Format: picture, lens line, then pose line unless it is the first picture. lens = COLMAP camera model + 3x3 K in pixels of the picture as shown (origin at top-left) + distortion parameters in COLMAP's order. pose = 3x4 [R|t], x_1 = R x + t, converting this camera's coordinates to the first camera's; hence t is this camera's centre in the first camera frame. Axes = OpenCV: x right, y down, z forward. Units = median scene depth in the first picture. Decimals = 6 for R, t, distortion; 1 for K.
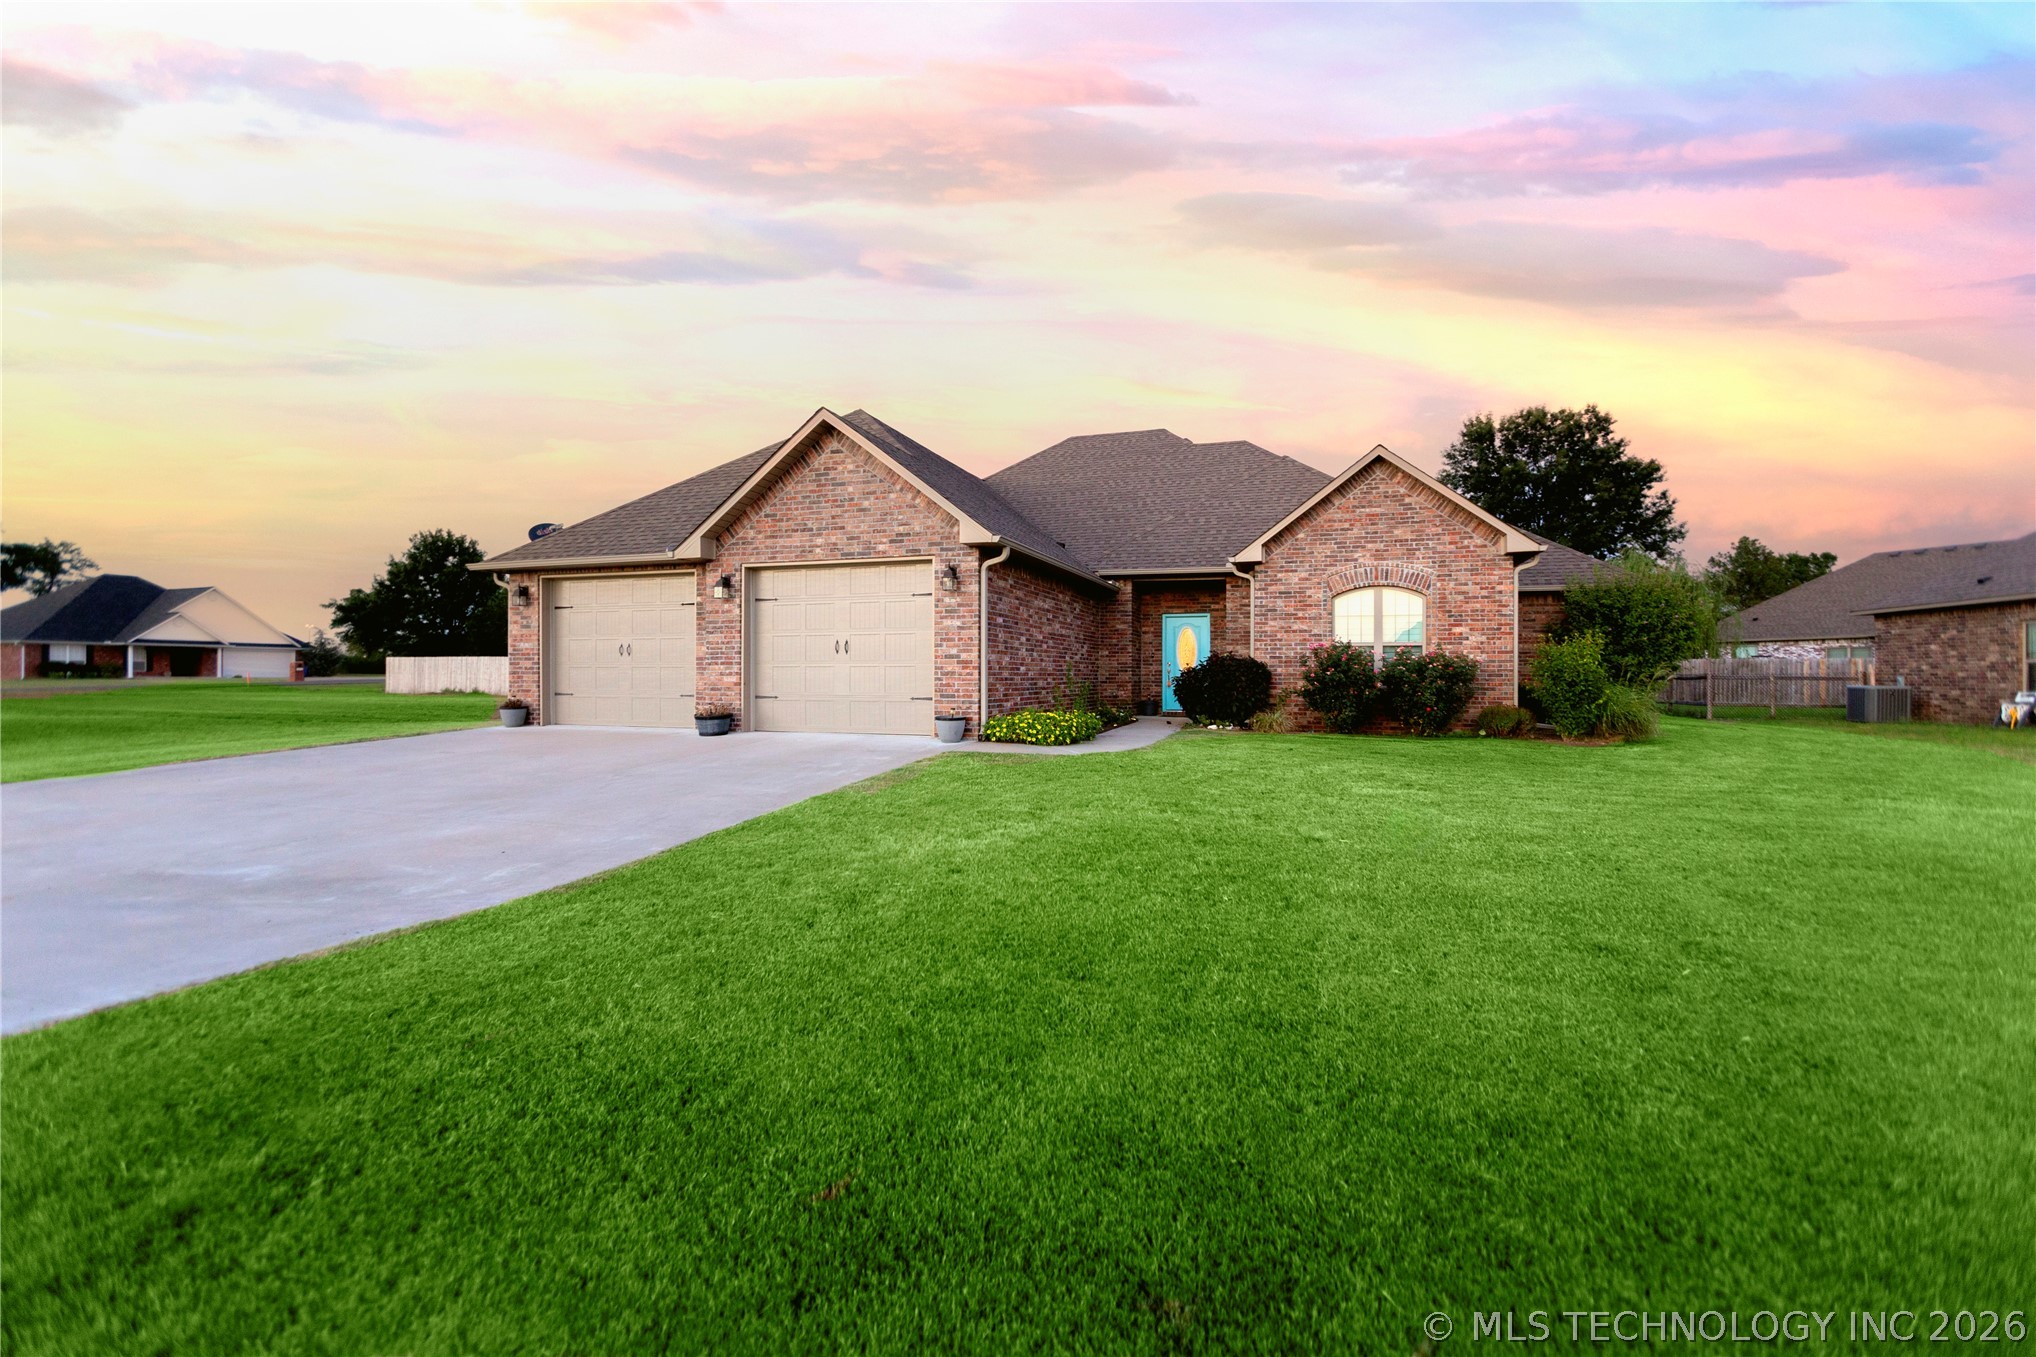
lens RADIAL K [[903.8, 0, 1020.1], [0, 903.8, 671.2], [0, 0, 1]] dist [-0.012297, 0.015687]
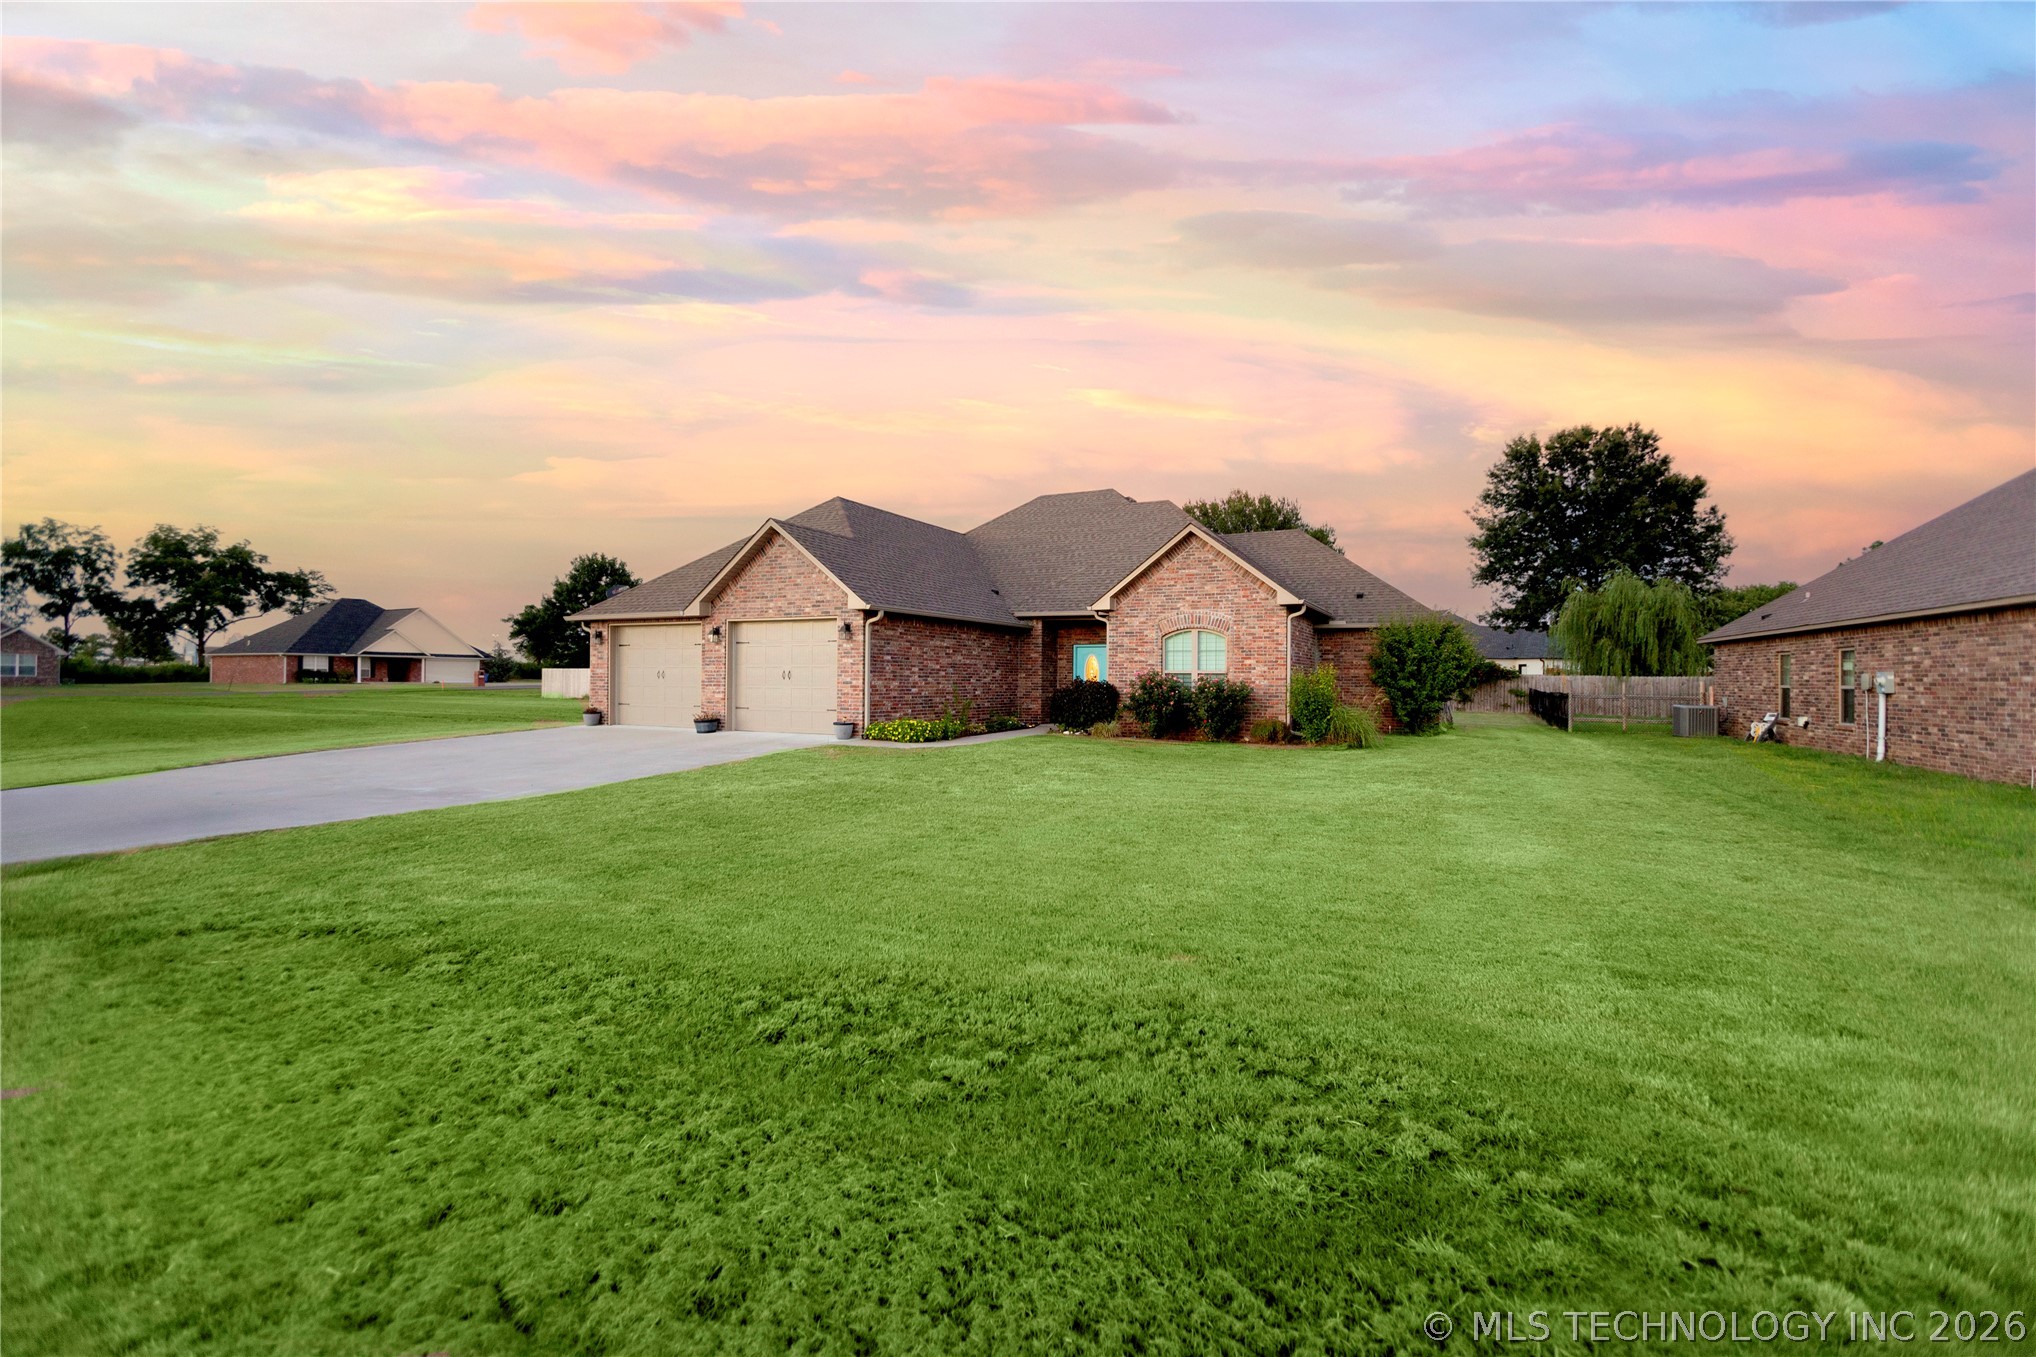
lens RADIAL K [[900.6, 0, 1018.0], [0, 900.6, 678.5], [0, 0, 1]] dist [-0.027895, 0.035845]
pose [[0.990146, 0.005153, -0.139944, 0.333032], [-0.005021, 0.999987, 0.001300, -0.021328], [0.139949, -0.000584, 0.990159, -0.358685]]
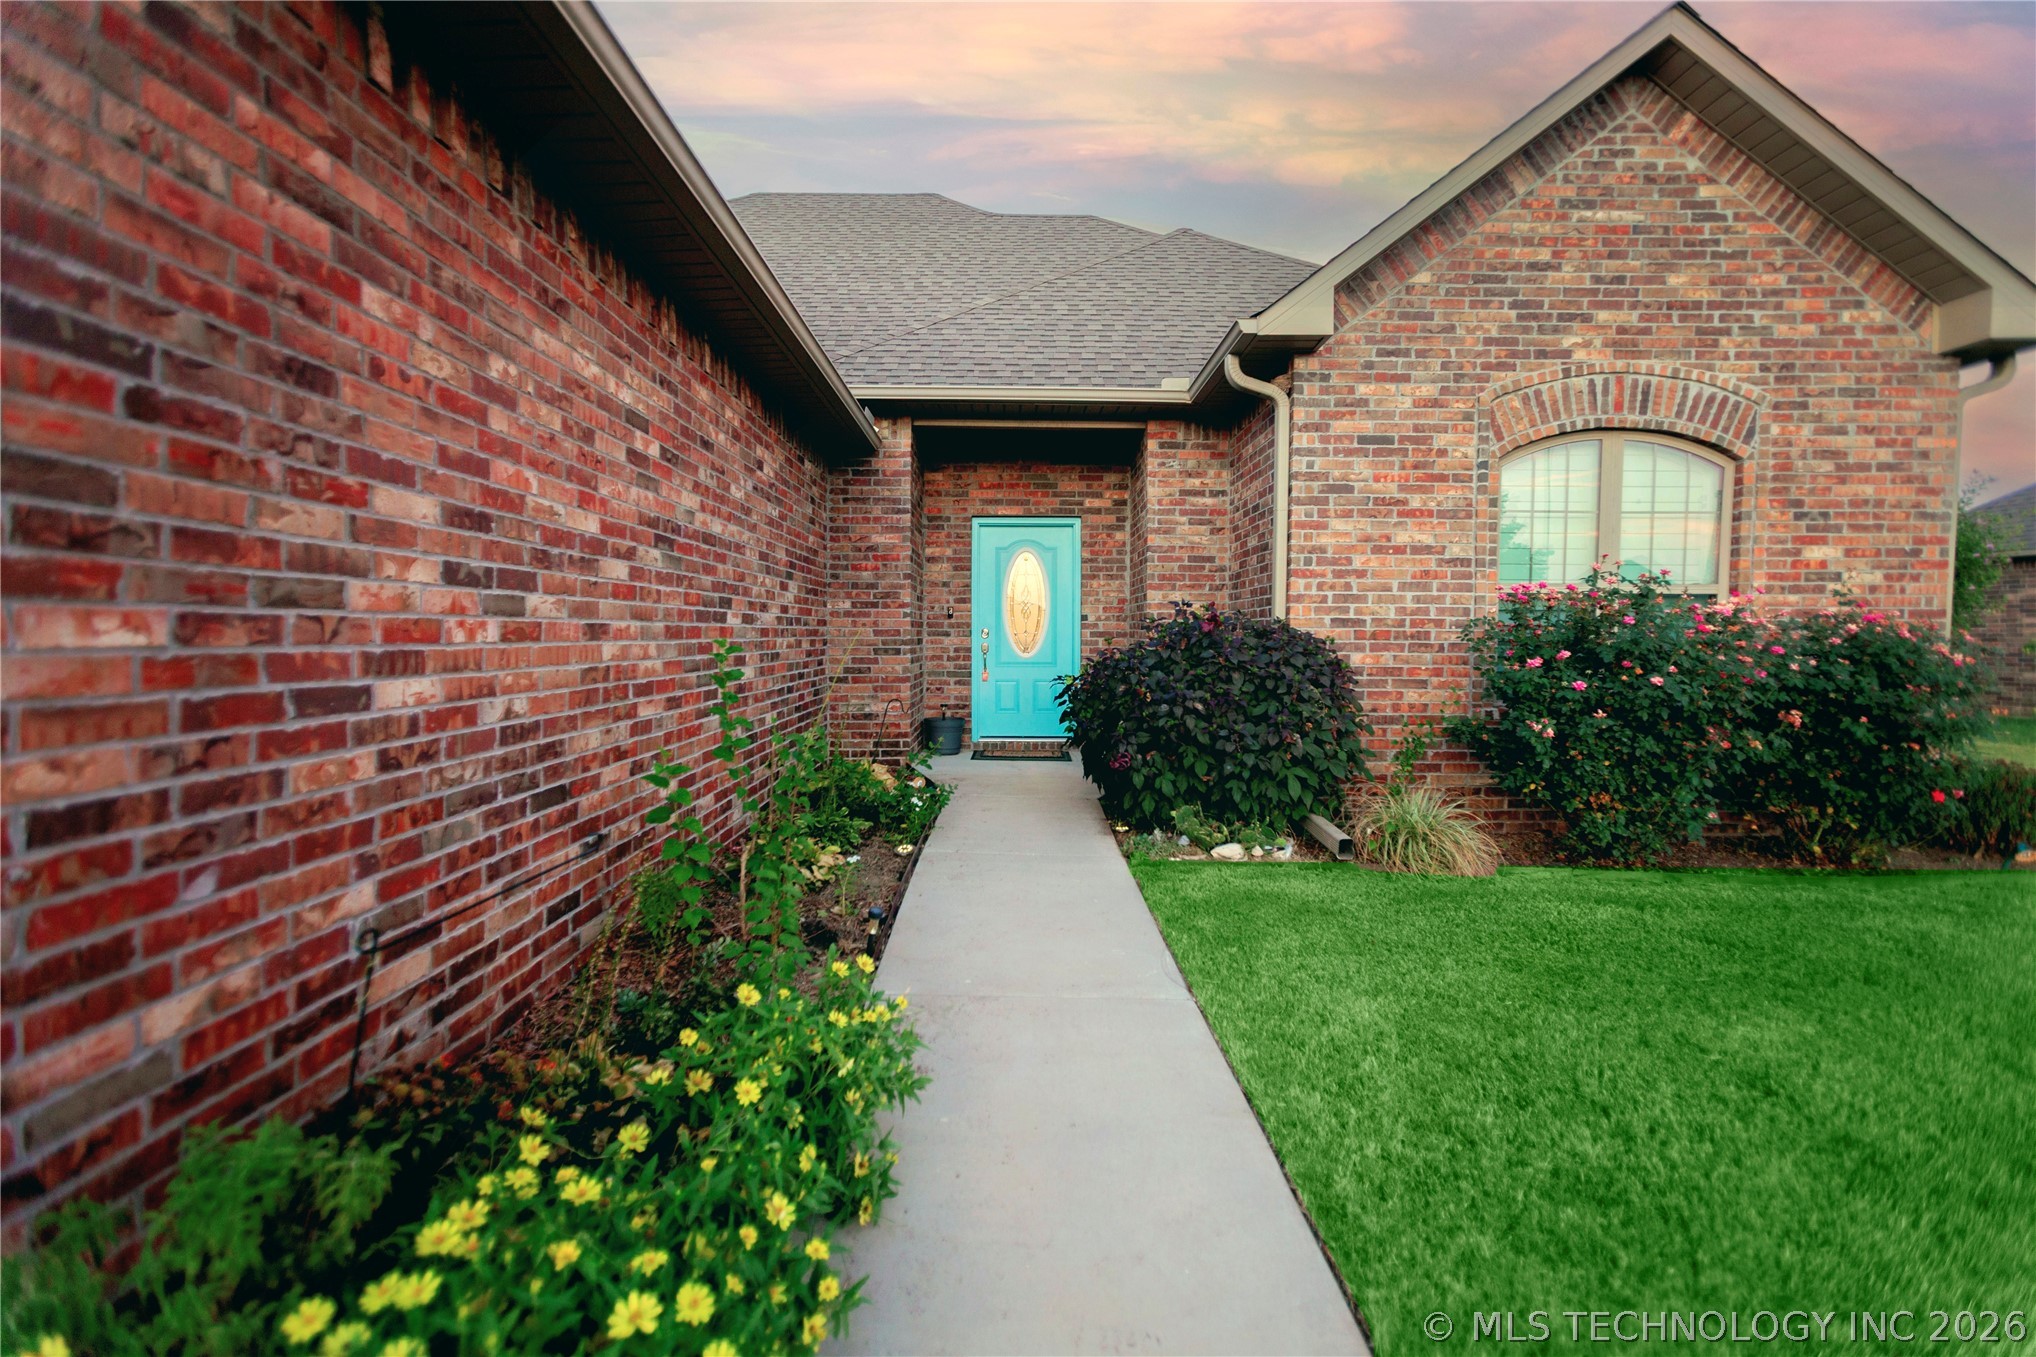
lens RADIAL K [[904.6, 0, 1021.8], [0, 904.6, 668.5], [0, 0, 1]] dist [0.000214, 0.008961]
pose [[0.945888, -0.009648, 0.324348, 0.049015], [-0.004889, 0.999021, 0.043972, -0.012997], [-0.324455, -0.043178, 0.944915, 0.742909]]
